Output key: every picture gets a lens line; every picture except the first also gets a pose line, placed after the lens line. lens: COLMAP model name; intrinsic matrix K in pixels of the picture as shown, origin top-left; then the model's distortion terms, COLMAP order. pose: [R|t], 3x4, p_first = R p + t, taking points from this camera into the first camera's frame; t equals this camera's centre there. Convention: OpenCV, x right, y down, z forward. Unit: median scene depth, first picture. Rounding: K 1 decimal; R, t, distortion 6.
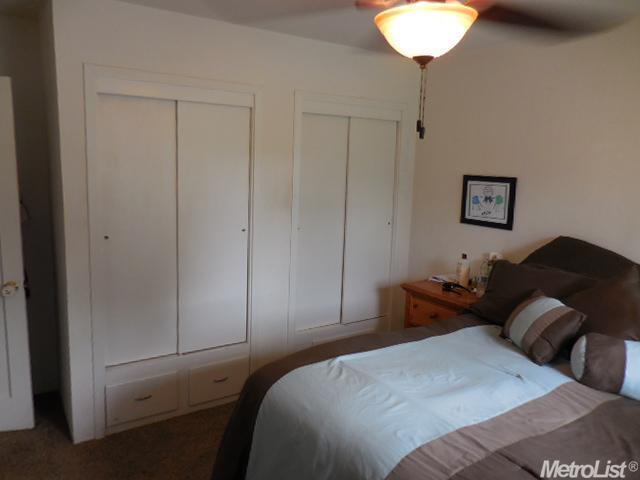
lens RADIAL K [[484.2, 0, 322.2], [0, 484.2, 238.4], [0, 0, 1]] dist [-0.000161, -0.001080]
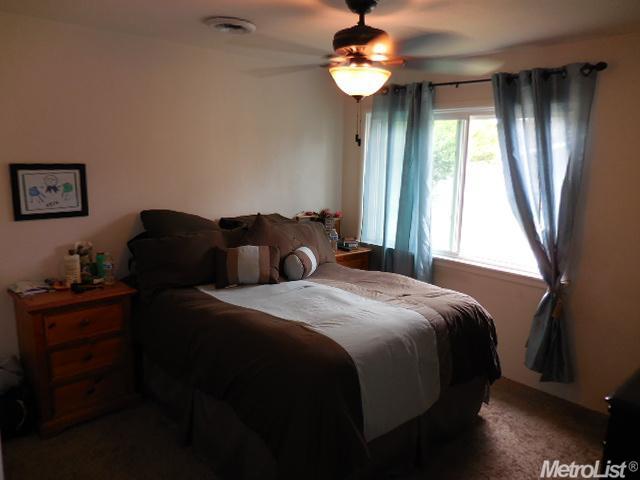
lens RADIAL K [[484.2, 0, 322.2], [0, 484.2, 238.4], [0, 0, 1]] dist [-0.000161, -0.001080]
pose [[-0.131247, -0.212303, 0.968350, -0.650961], [0.130724, 0.964564, 0.229191, -0.136276], [-0.982693, 0.156667, -0.098844, 0.612368]]
